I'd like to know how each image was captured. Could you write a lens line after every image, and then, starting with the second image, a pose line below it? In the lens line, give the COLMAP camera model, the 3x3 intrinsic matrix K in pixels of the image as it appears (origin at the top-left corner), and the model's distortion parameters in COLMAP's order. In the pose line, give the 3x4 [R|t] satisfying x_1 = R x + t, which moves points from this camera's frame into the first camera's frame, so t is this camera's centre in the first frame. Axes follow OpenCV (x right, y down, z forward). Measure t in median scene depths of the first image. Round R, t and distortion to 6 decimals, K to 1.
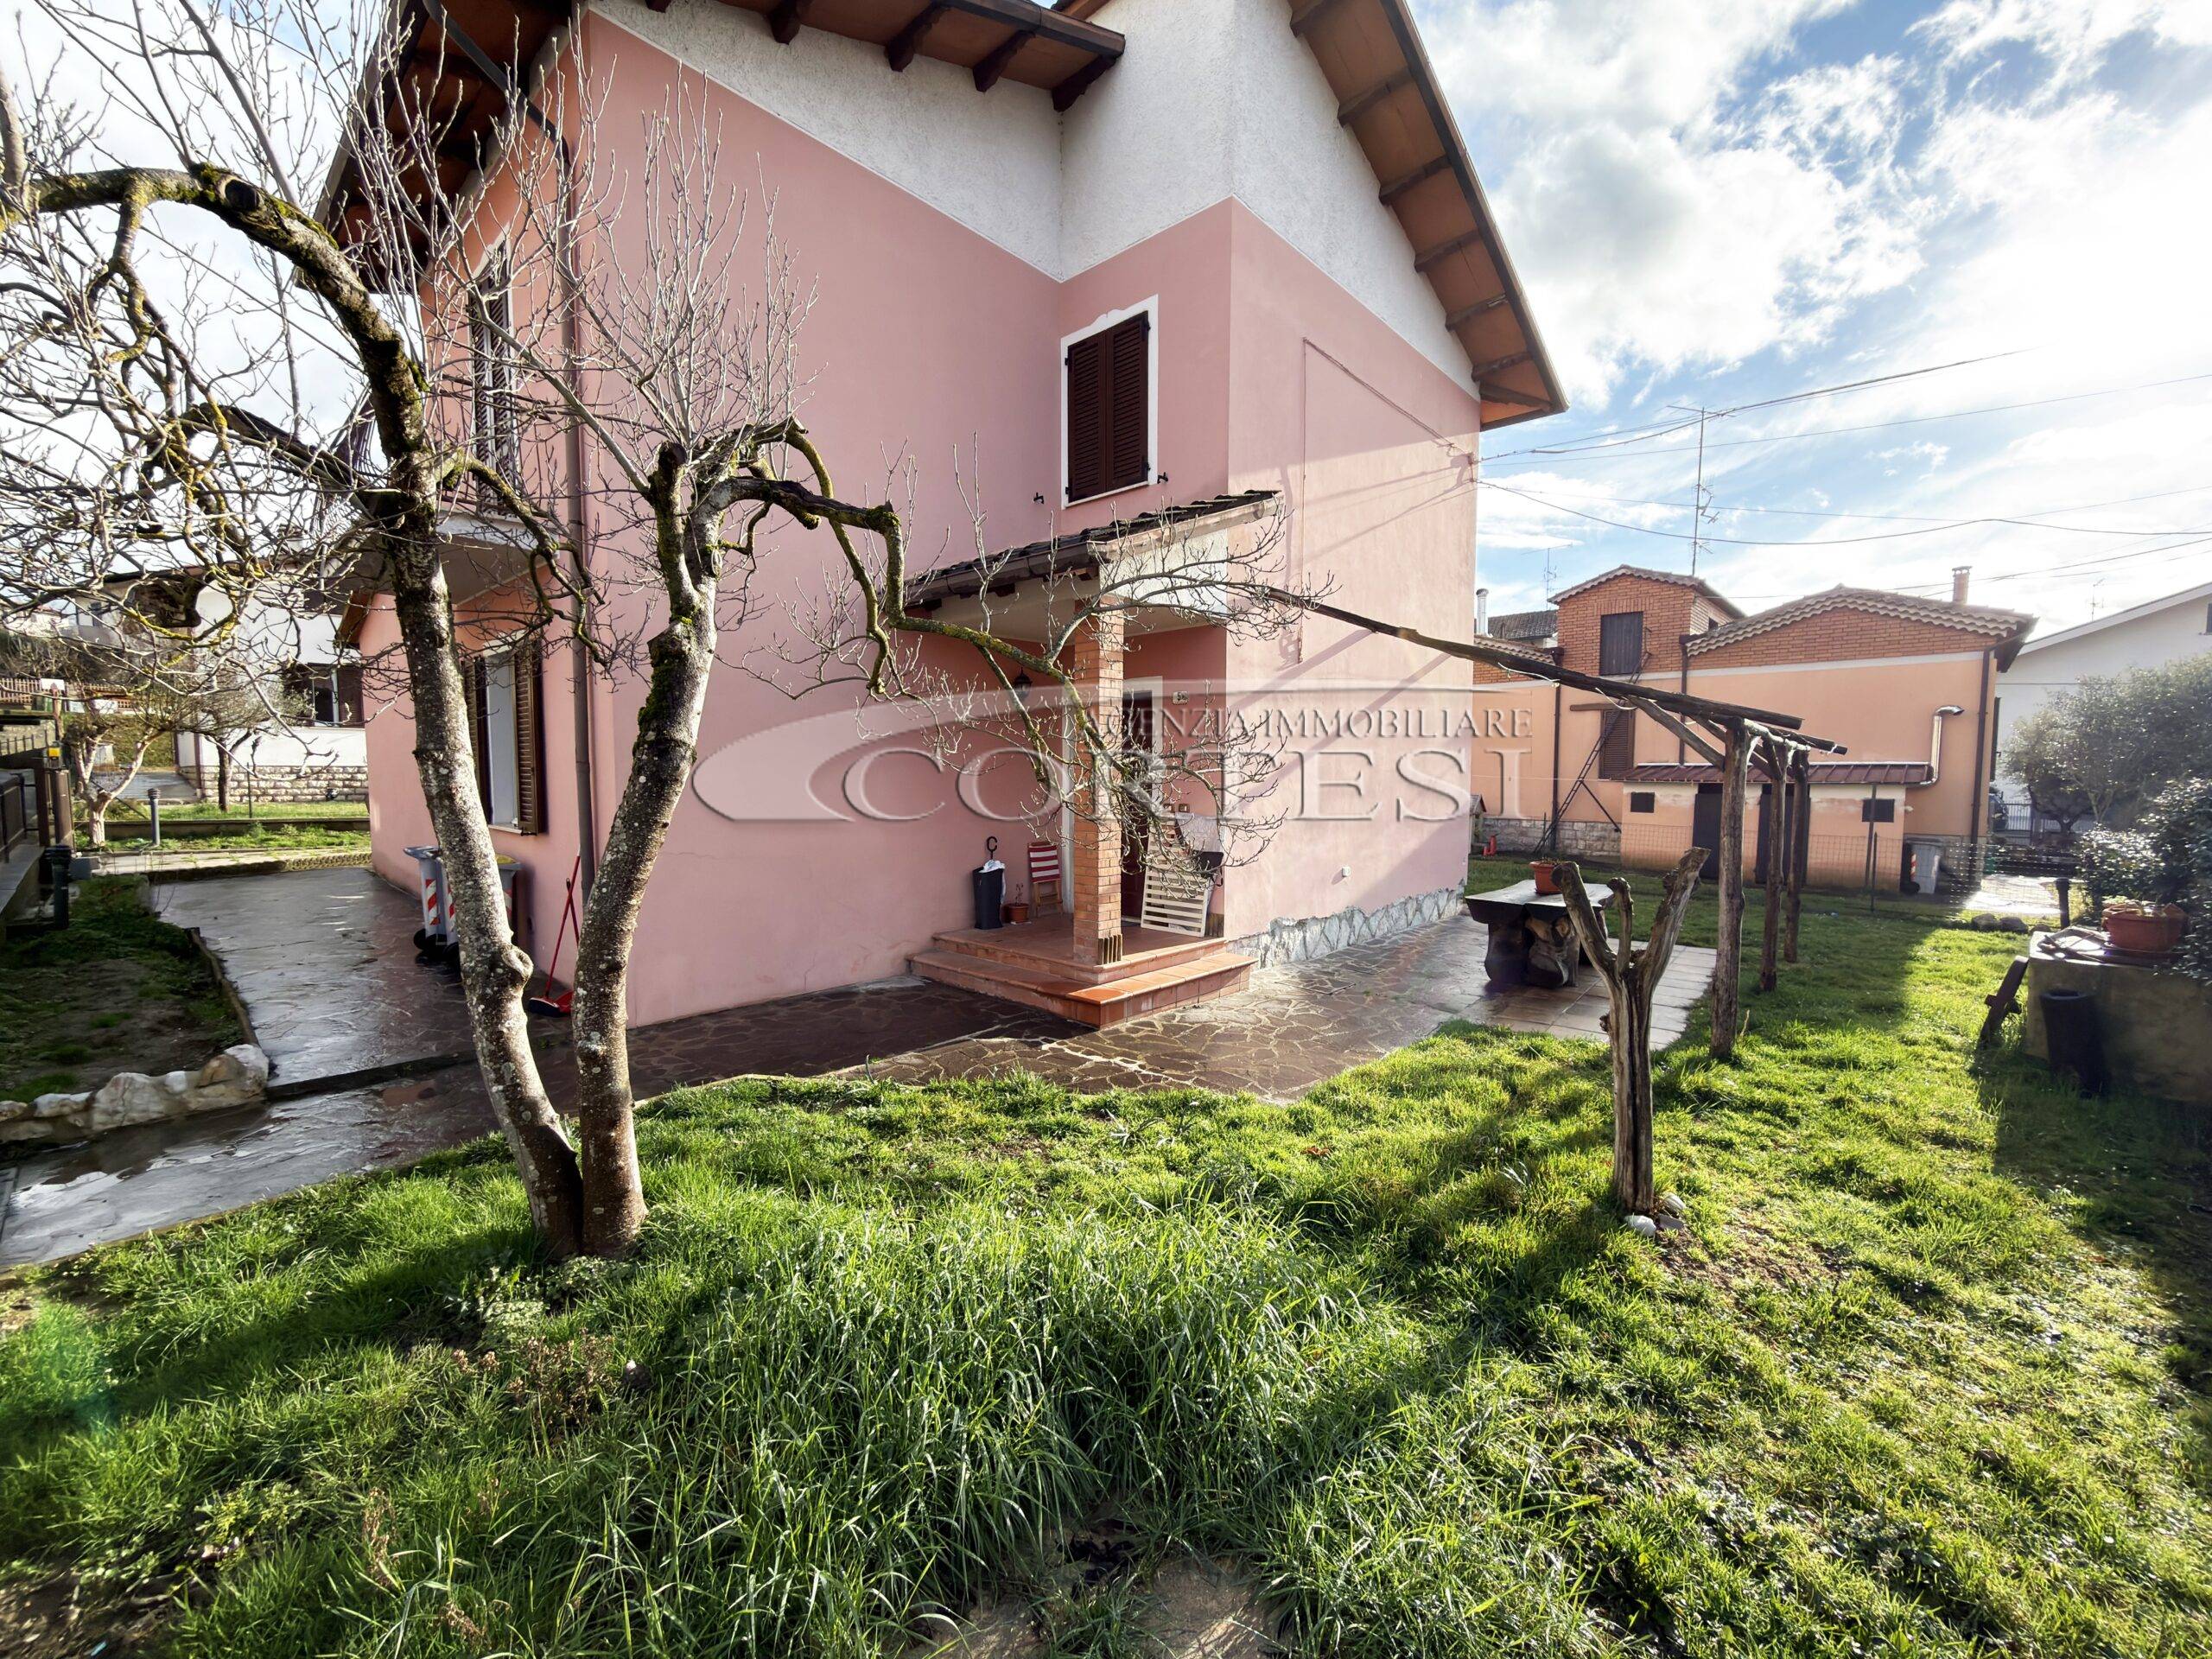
lens RADIAL K [[882.2, 0, 1104.5], [0, 882.2, 836.4], [0, 0, 1]] dist [-0.002367, 0.000132]
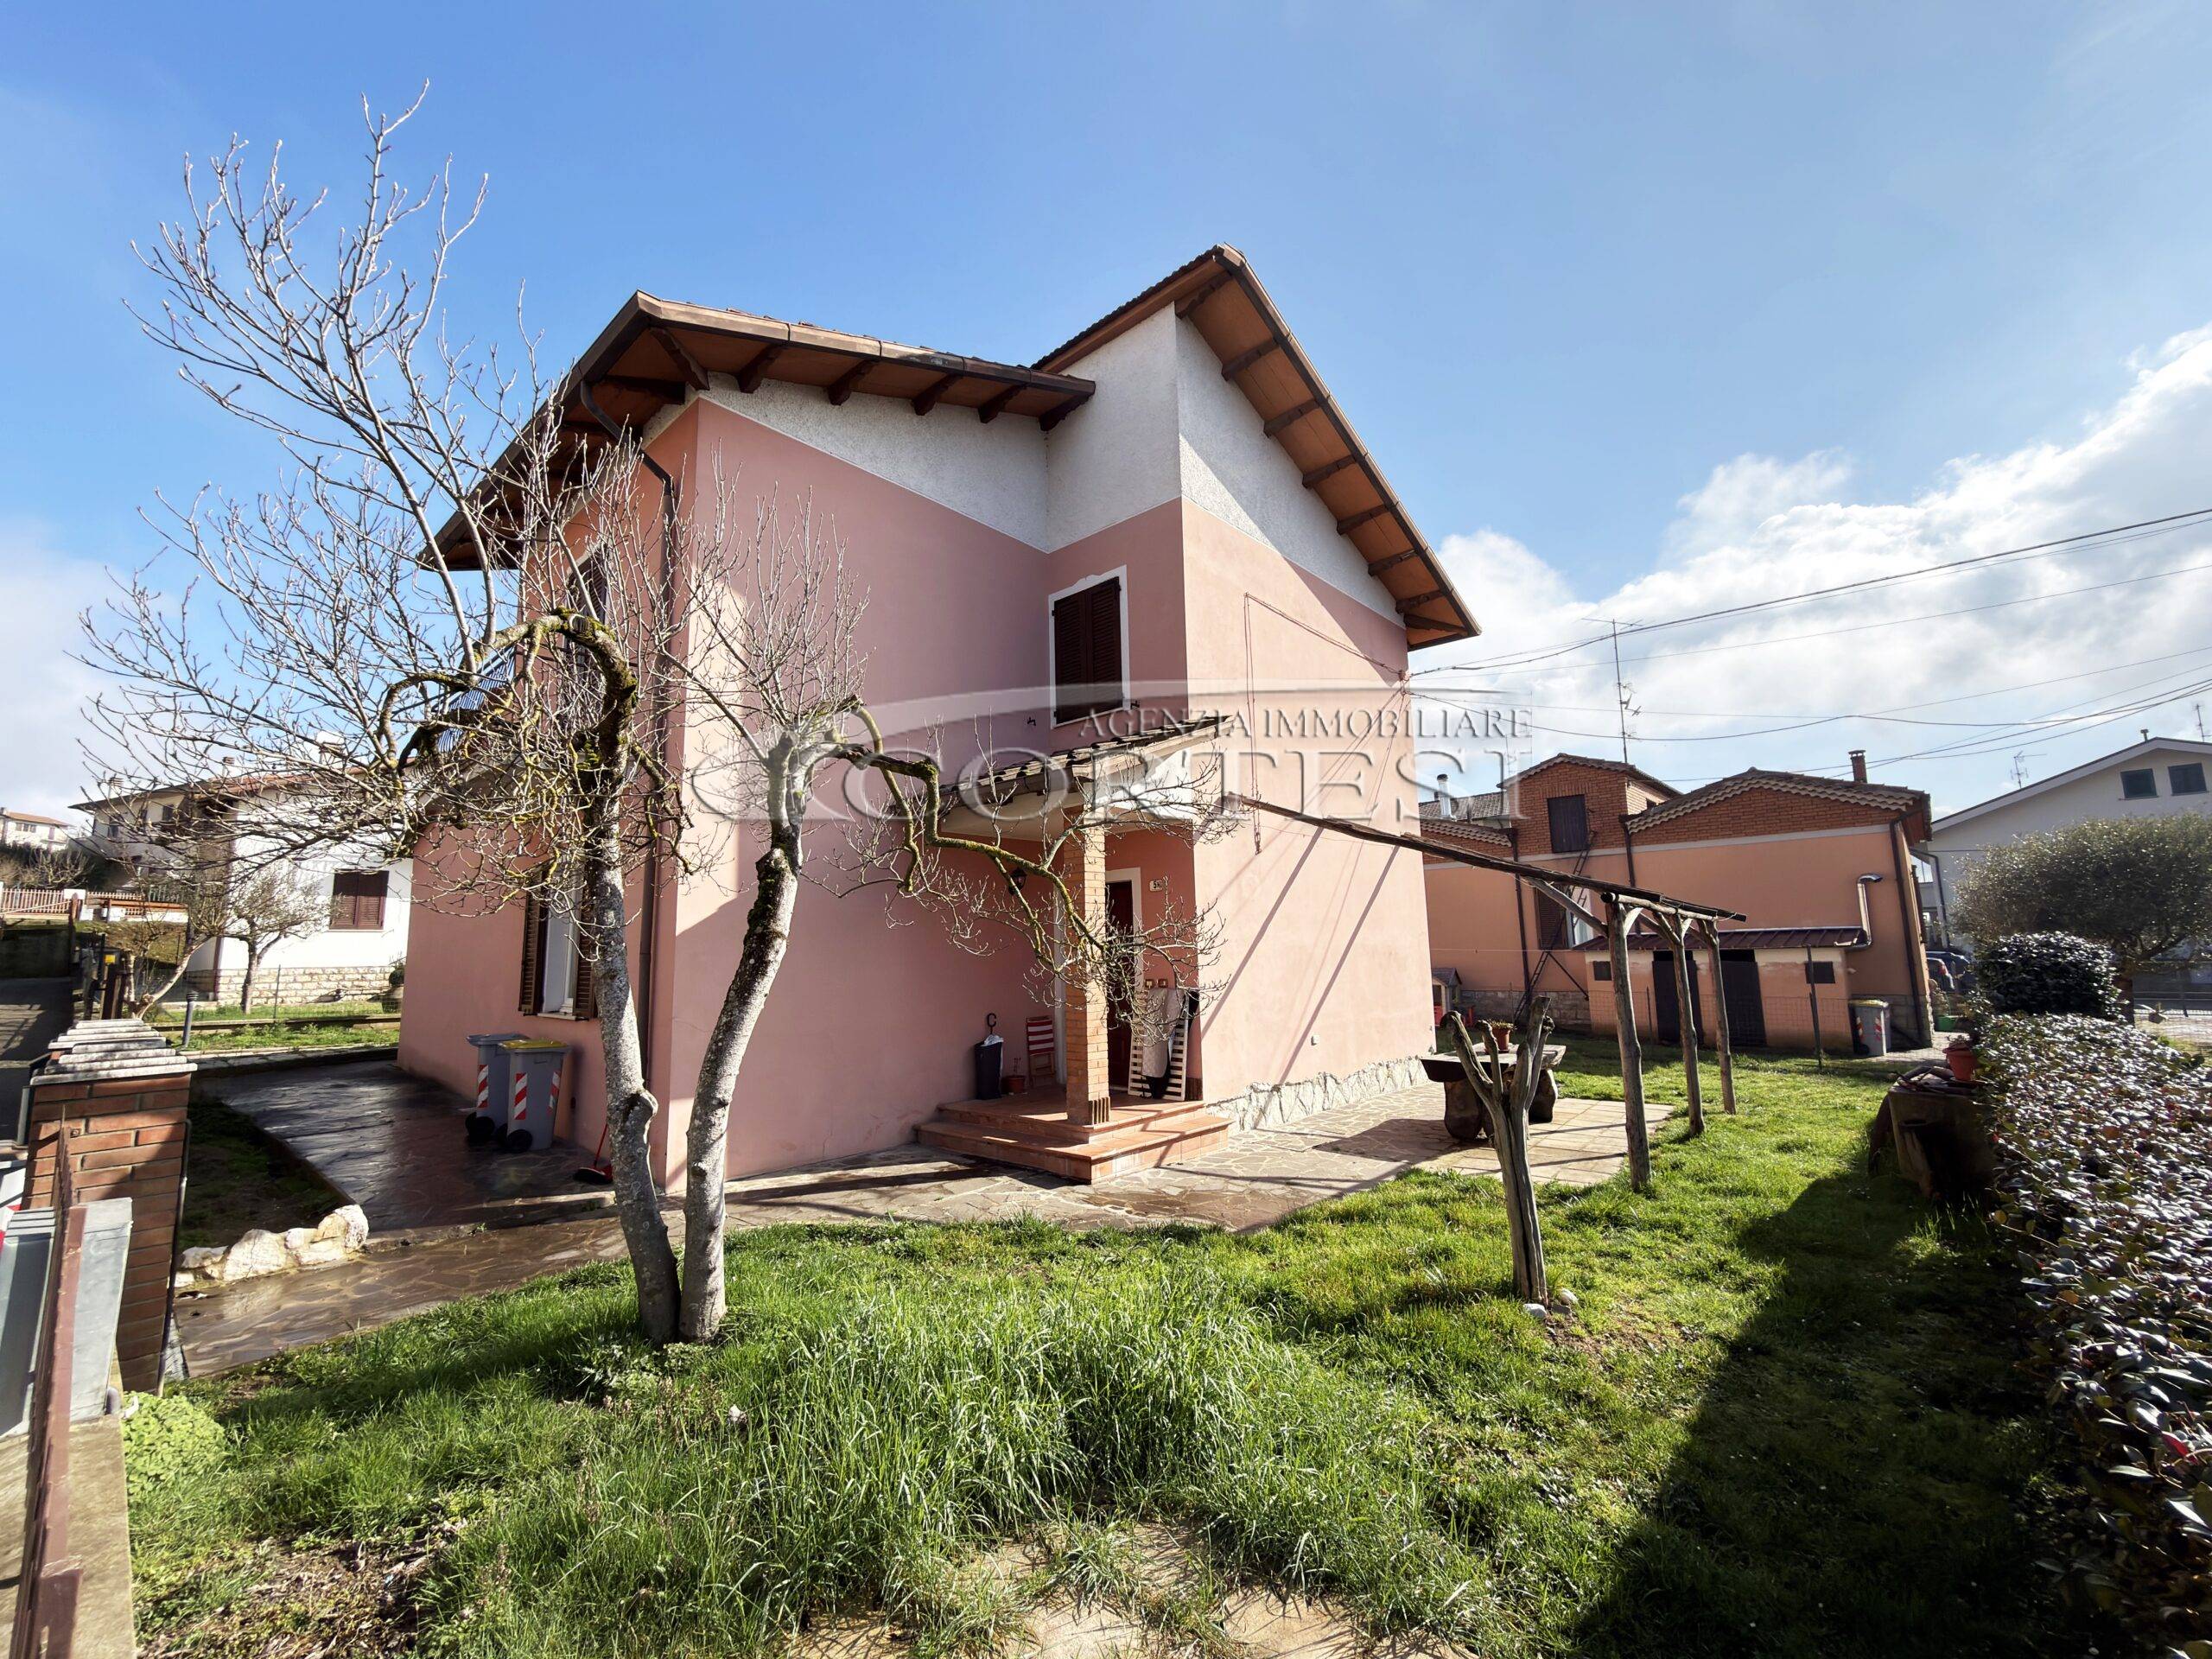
lens RADIAL K [[895.1, 0, 1104.5], [0, 895.1, 835.4], [0, 0, 1]] dist [-0.001478, -0.000283]
pose [[0.999666, -0.022870, 0.012041, 0.006991], [0.024856, 0.978399, -0.205224, 0.019027], [-0.007087, 0.205455, 0.978641, -0.181939]]
